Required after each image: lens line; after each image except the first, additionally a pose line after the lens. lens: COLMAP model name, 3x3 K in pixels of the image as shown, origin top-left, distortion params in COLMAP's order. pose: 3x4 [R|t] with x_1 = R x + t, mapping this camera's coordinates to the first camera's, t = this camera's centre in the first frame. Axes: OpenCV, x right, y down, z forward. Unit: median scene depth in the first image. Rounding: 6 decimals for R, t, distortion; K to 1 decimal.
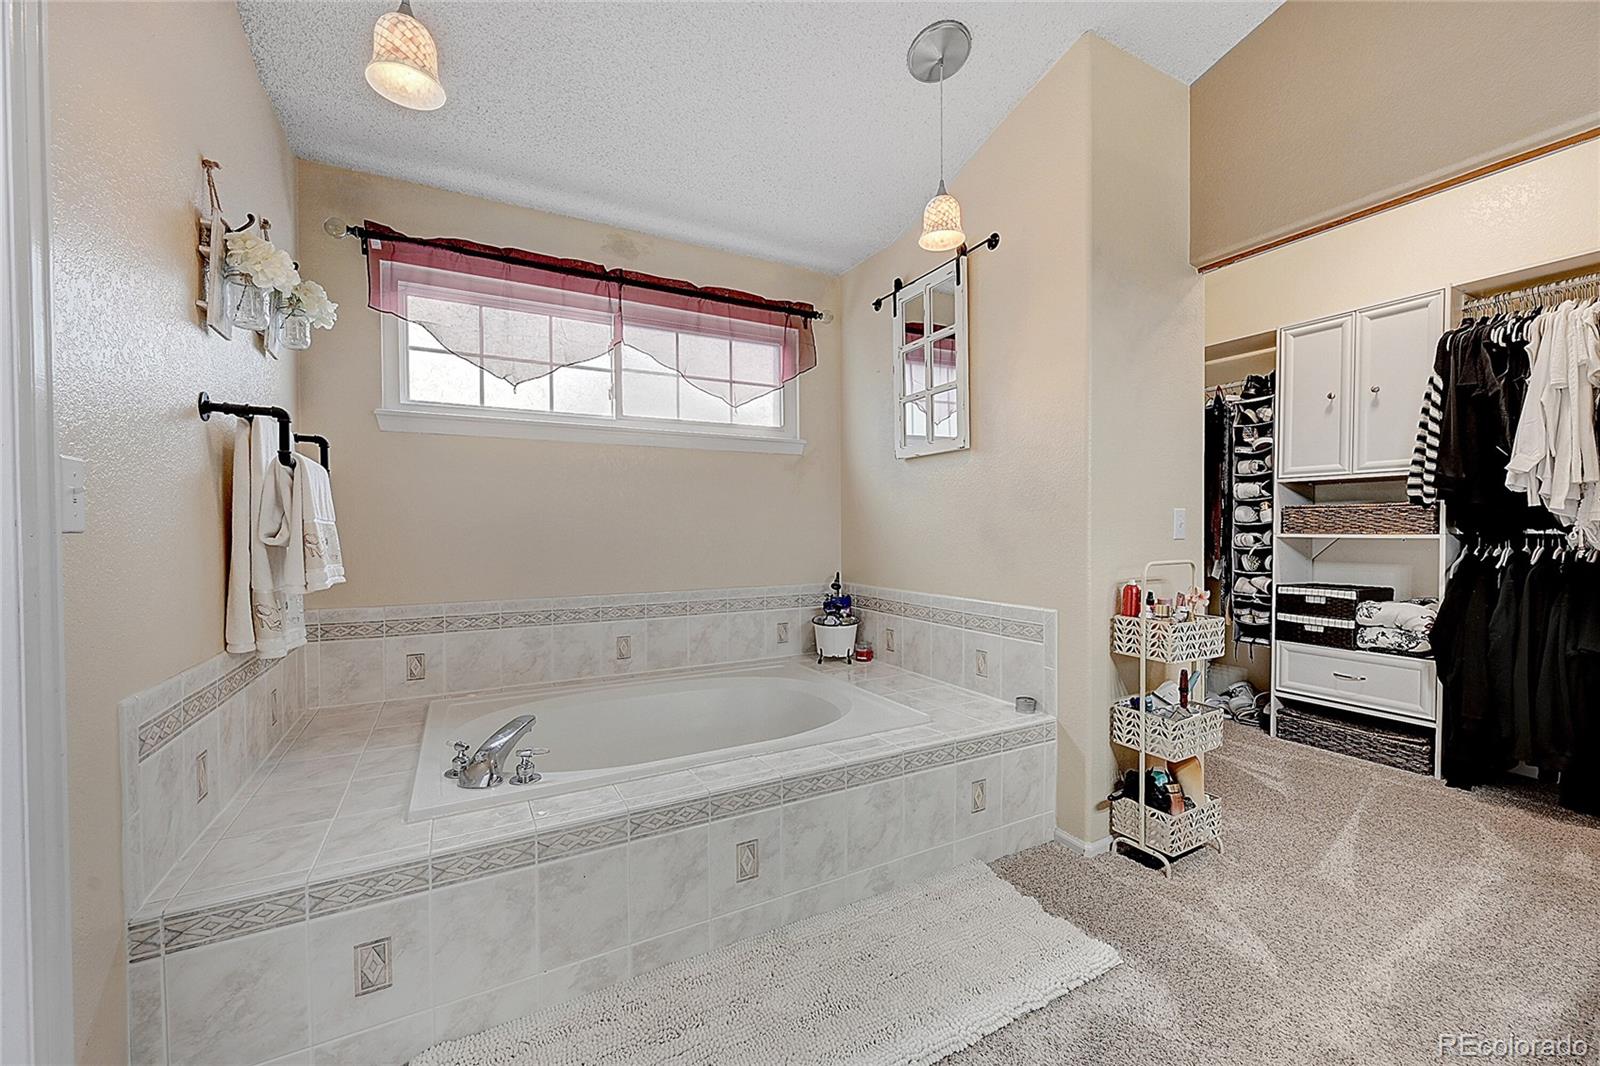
lens RADIAL K [[628.8, 0, 802.6], [0, 628.8, 537.0], [0, 0, 1]] dist [-0.000835, 0.000148]
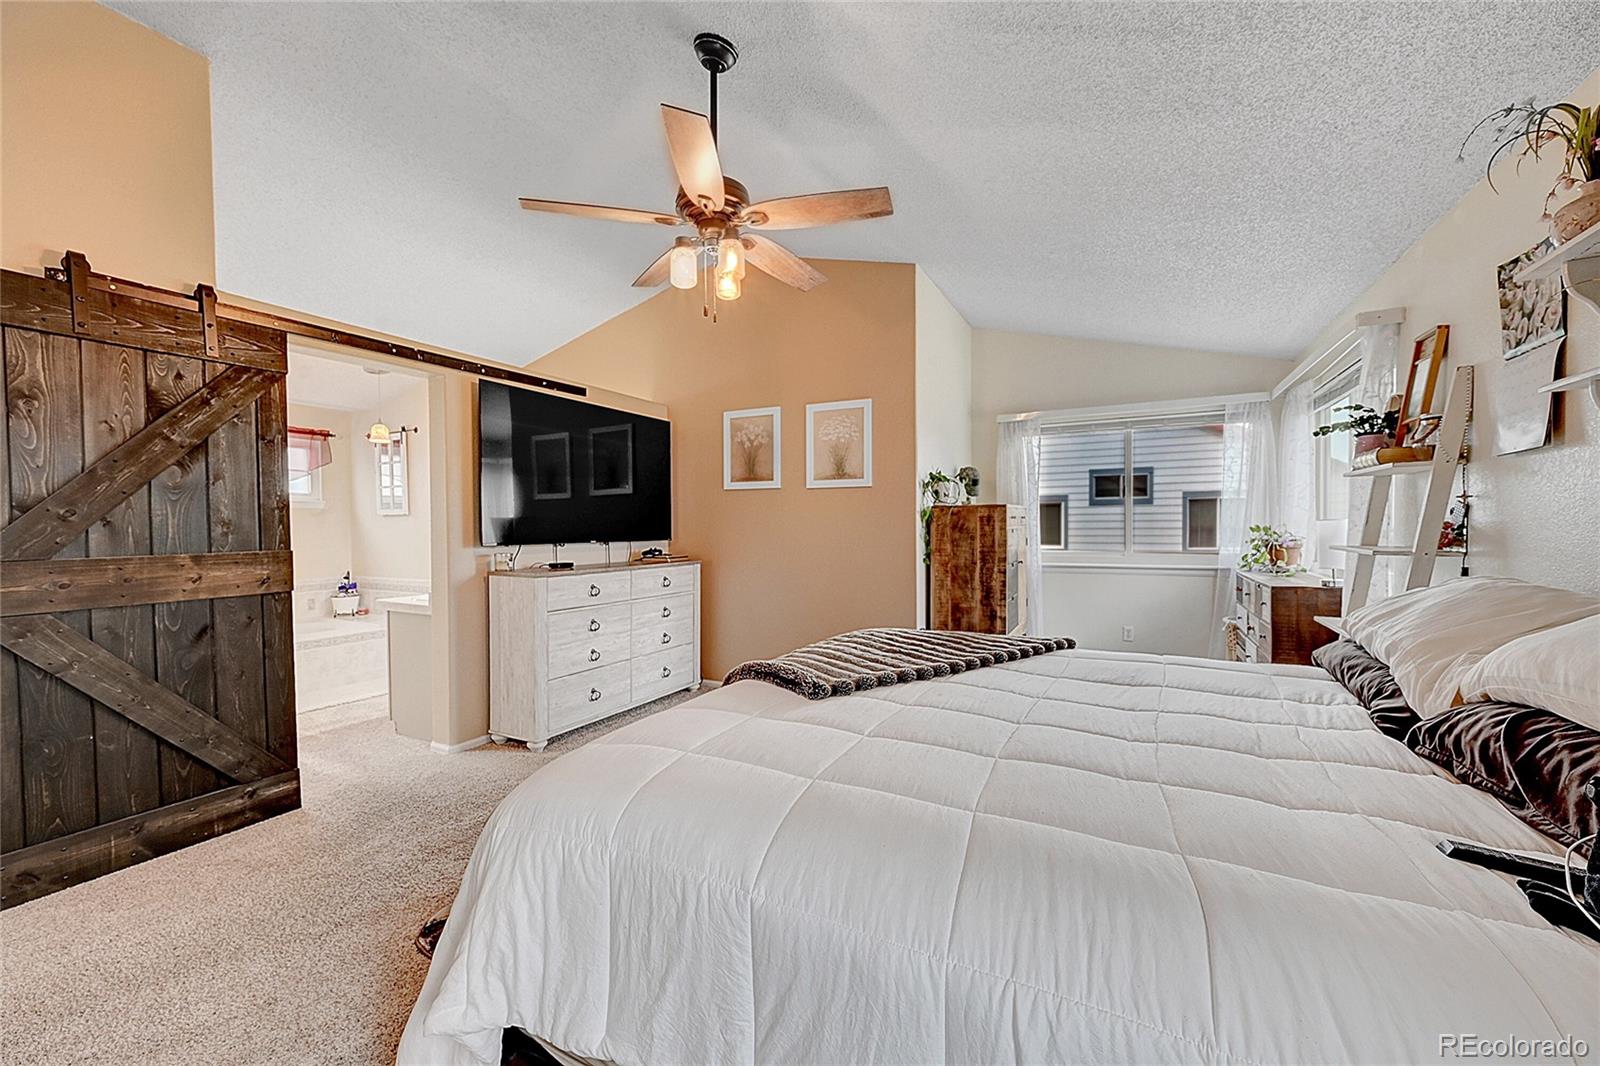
lens RADIAL K [[628.8, 0, 799.7], [0, 628.8, 534.1], [0, 0, 1]] dist [-0.000835, 0.000148]
pose [[0.828602, -0.010580, 0.559739, 0.128484], [0.011939, 0.999928, 0.001227, -0.041907], [-0.559711, 0.005666, 0.828668, -1.378816]]
